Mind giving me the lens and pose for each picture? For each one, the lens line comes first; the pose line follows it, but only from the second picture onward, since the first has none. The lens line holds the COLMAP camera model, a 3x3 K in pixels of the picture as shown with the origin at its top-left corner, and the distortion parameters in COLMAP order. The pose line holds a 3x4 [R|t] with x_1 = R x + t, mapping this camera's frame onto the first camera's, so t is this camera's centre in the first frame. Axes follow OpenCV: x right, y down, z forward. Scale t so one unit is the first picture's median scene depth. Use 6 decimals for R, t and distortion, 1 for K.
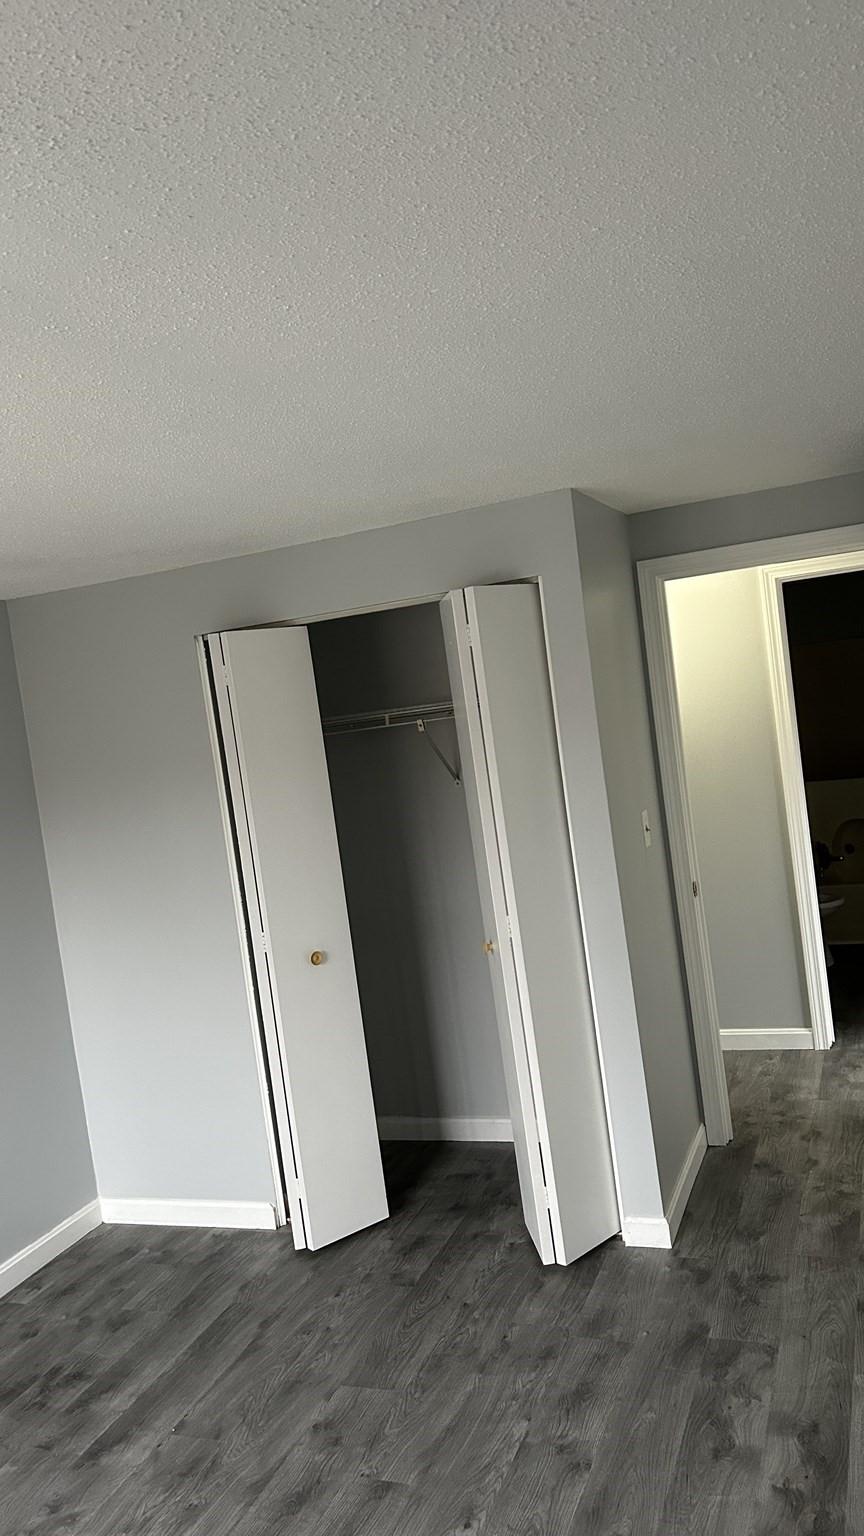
lens RADIAL K [[1152.8, 0, 431.8], [0, 1152.8, 763.3], [0, 0, 1]] dist [0.043198, -0.030024]
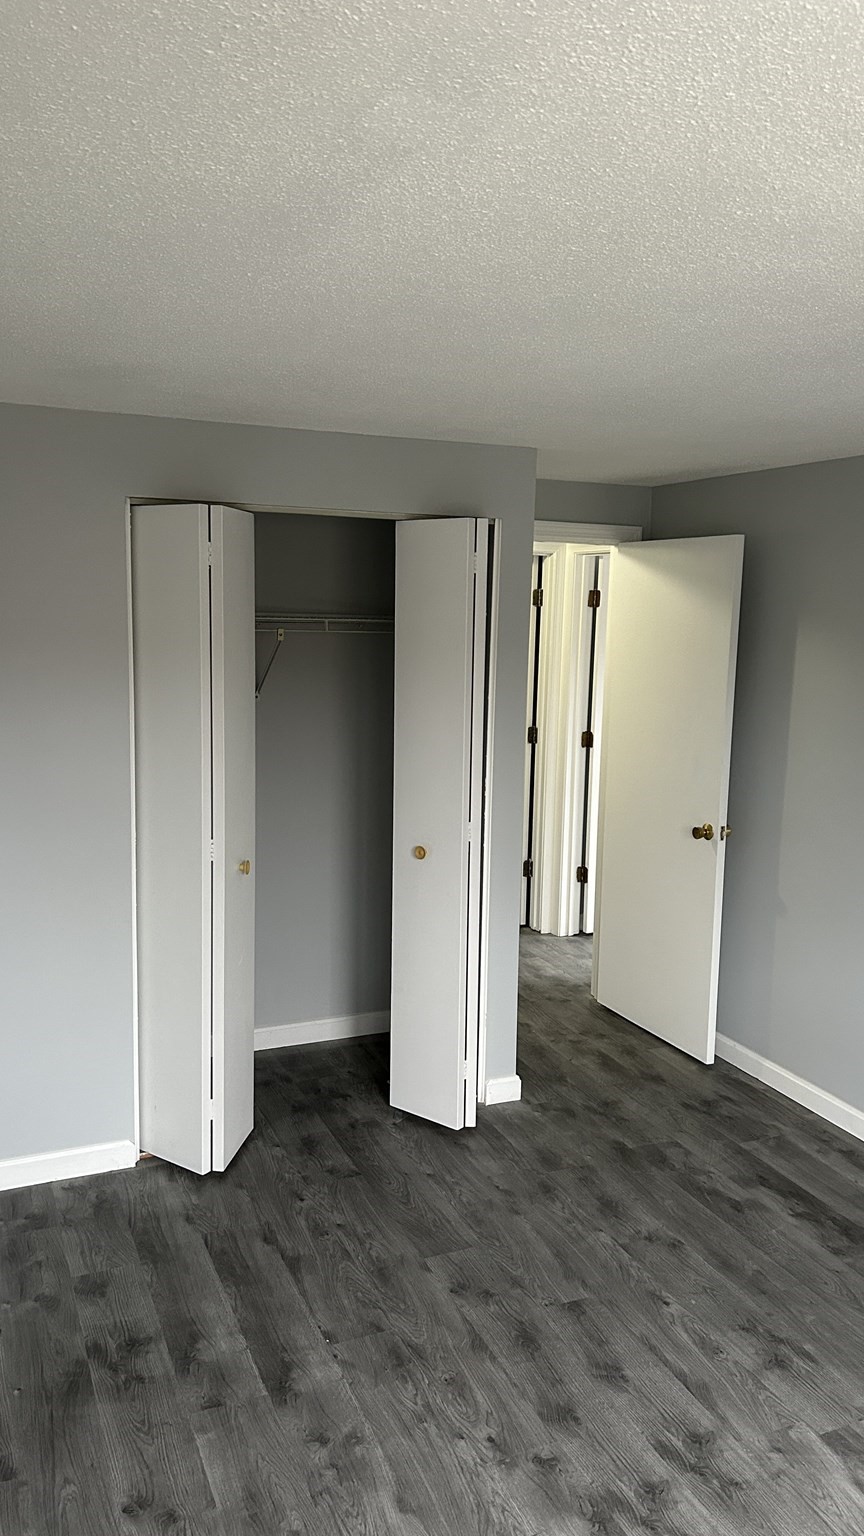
lens RADIAL K [[1152.8, 0, 439.7], [0, 1152.8, 777.1], [0, 0, 1]] dist [0.043198, -0.030024]
pose [[0.692659, 0.043694, 0.719941, -0.829793], [-0.086944, 0.995943, 0.023205, 0.071558], [-0.716006, -0.078667, 0.693647, 0.286882]]
